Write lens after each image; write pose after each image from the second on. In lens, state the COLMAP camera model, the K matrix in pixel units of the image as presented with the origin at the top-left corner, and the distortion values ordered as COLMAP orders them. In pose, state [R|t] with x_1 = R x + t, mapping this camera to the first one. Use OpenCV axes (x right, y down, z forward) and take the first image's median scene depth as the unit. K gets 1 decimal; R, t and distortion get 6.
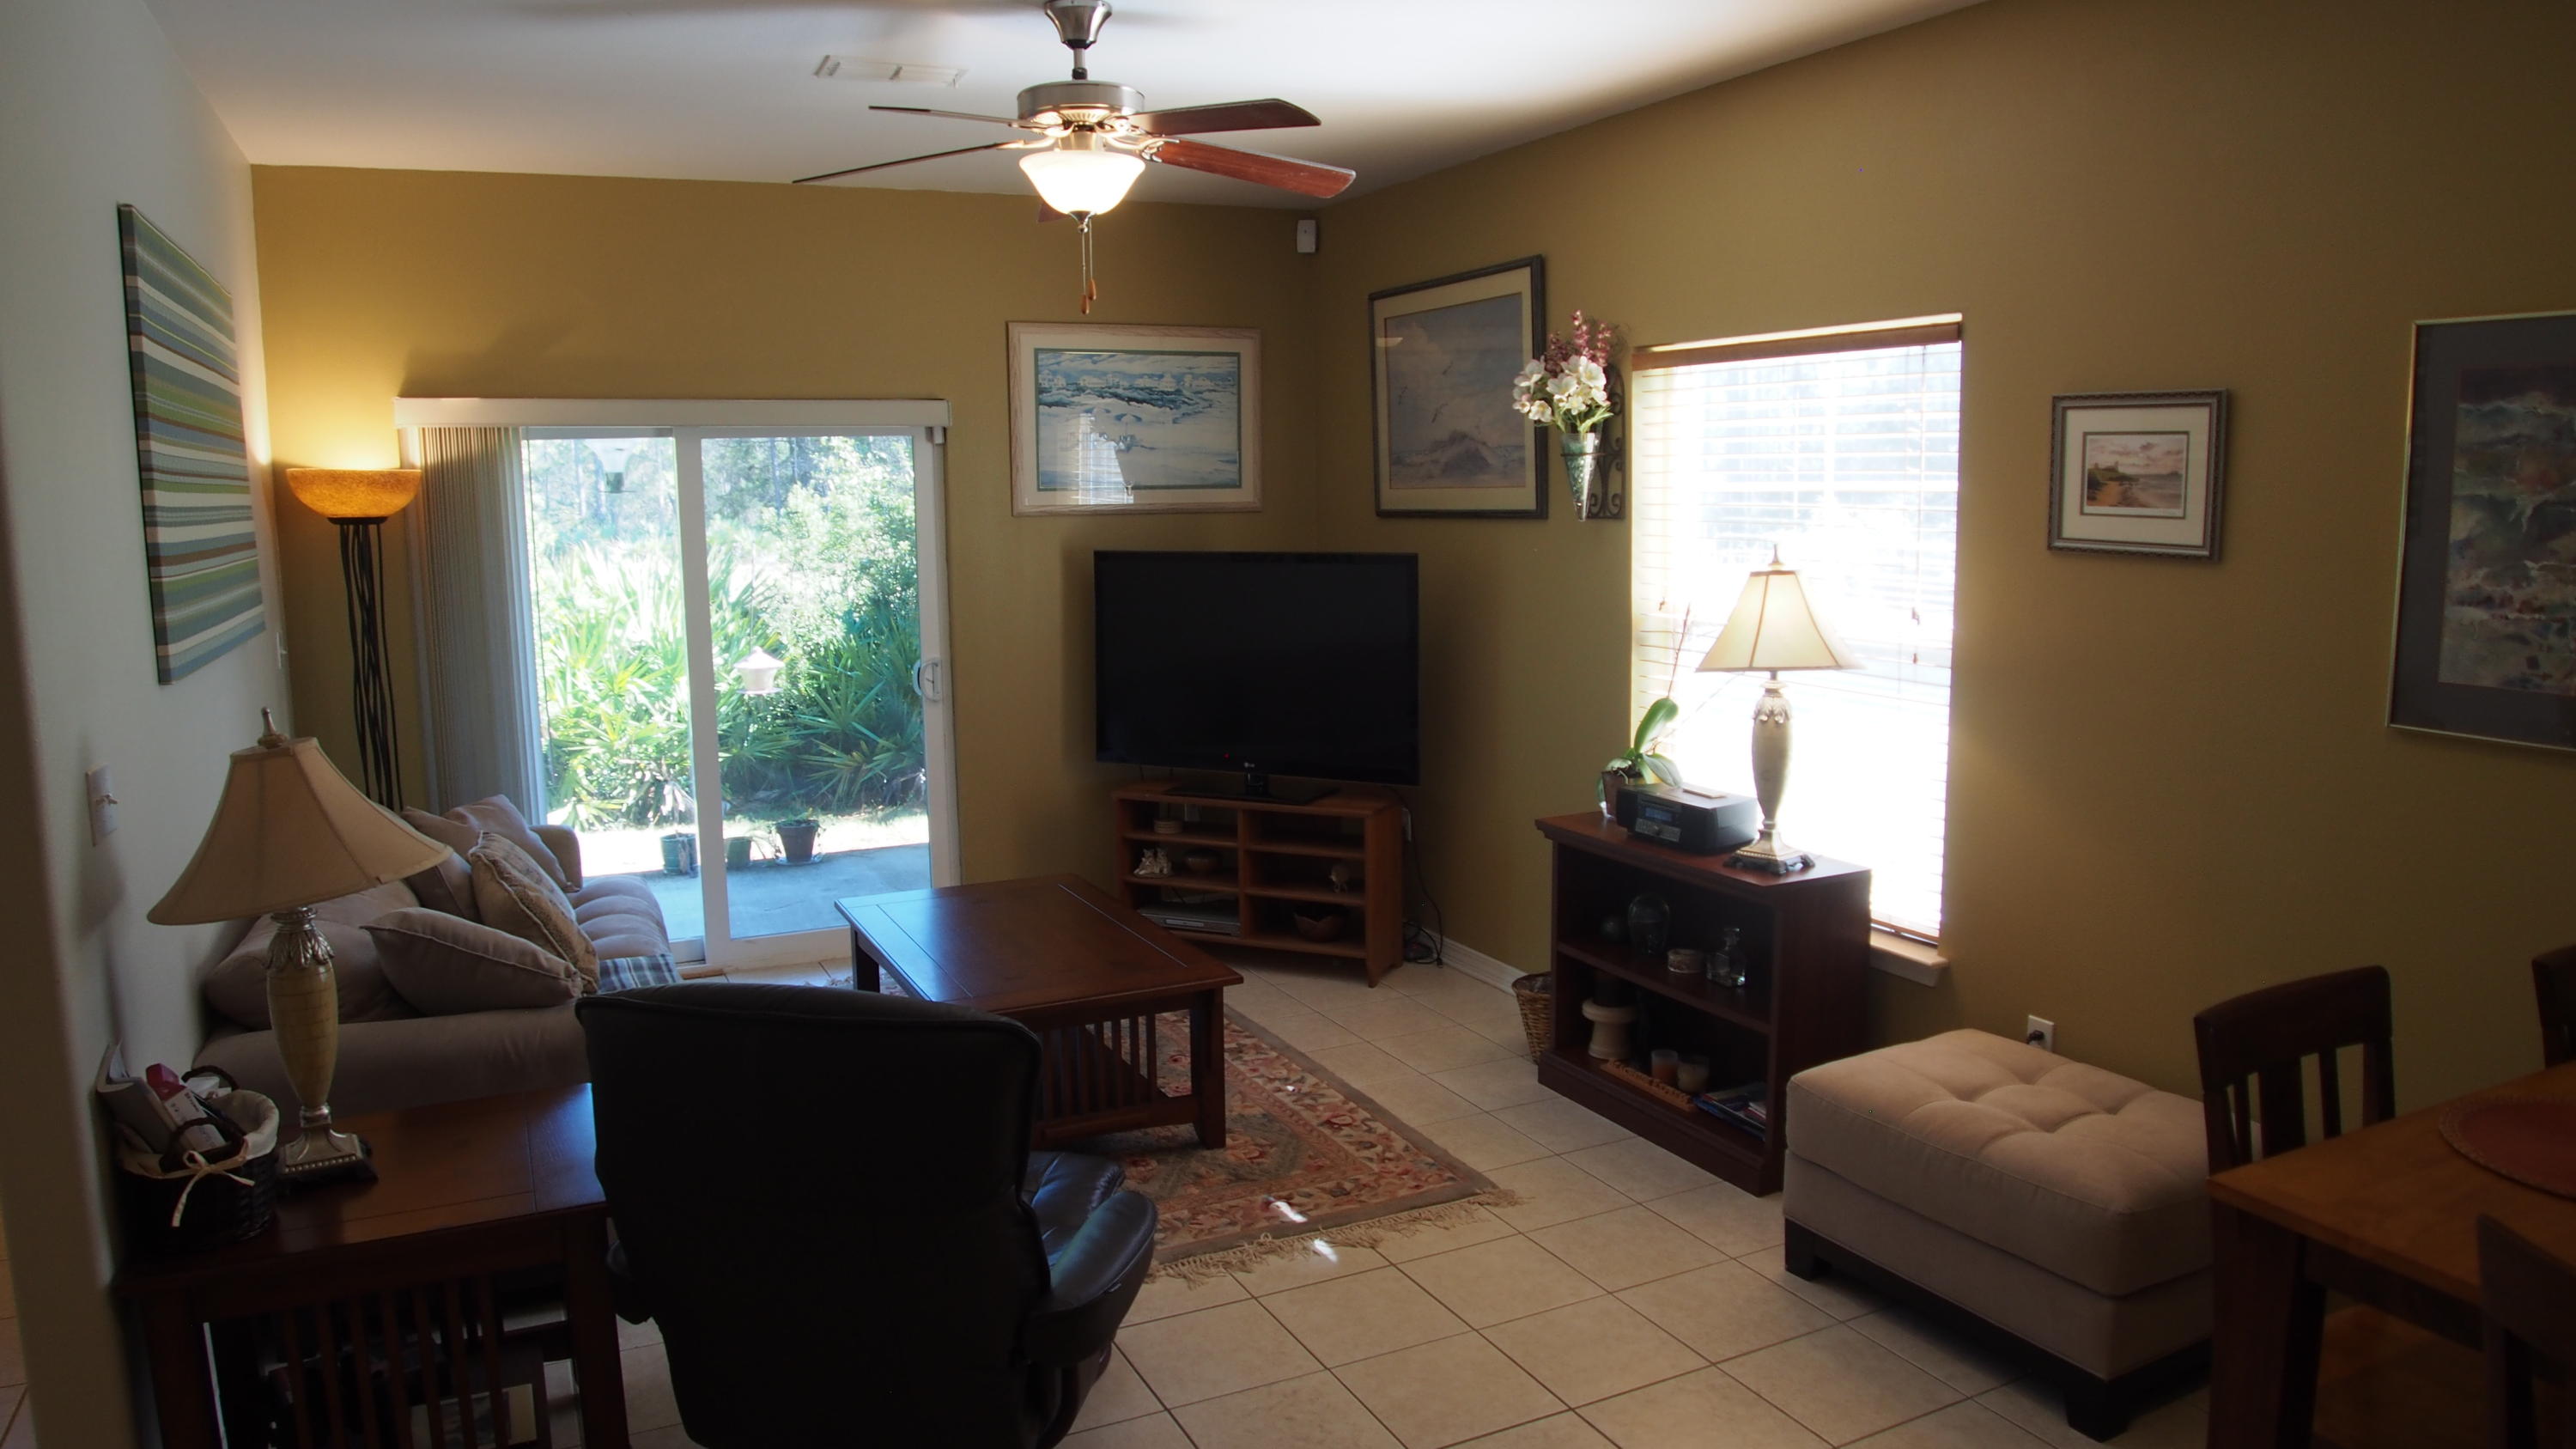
lens RADIAL K [[1706.6, 0, 1282.1], [0, 1706.6, 739.9], [0, 0, 1]] dist [-0.098208, 0.037198]
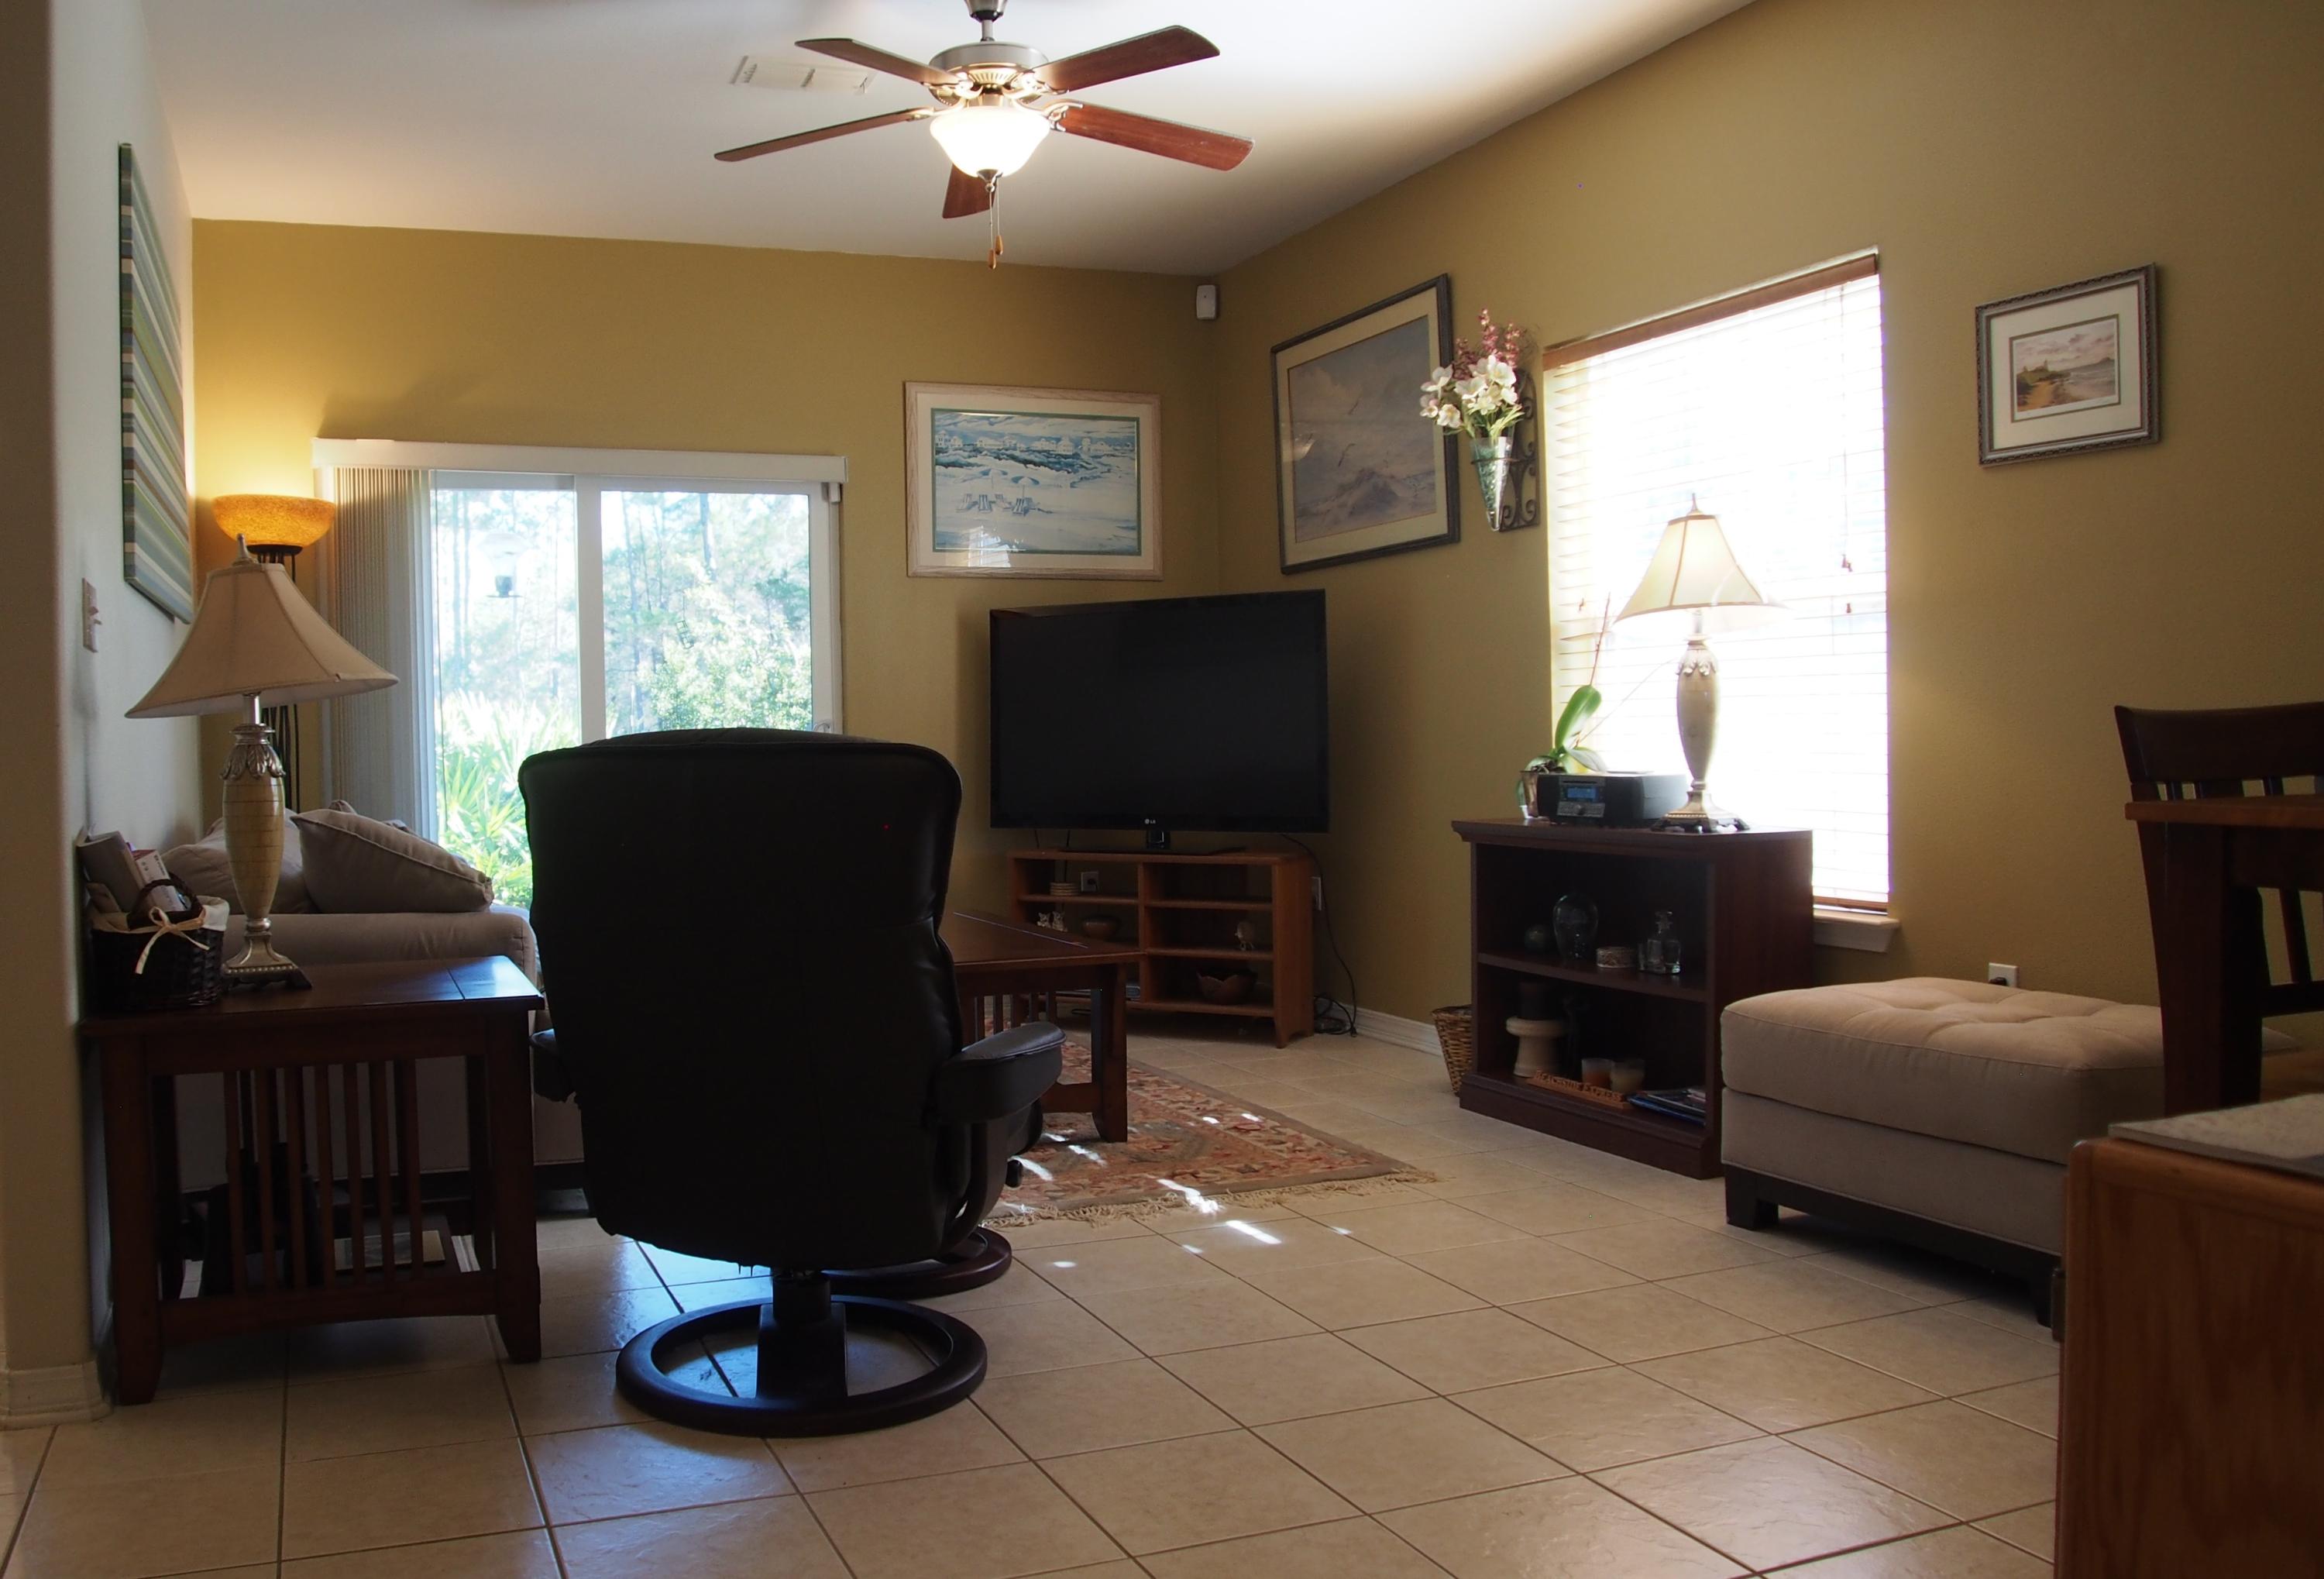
lens RADIAL K [[1865.1, 0, 956.2], [0, 1865.1, 788.6], [0, 0, 1]] dist [-0.092486, 0.034295]
pose [[0.992908, -0.002176, -0.118862, -0.004049], [-0.011356, 0.993524, -0.113052, 0.161736], [0.118338, 0.113600, 0.986454, -0.066269]]
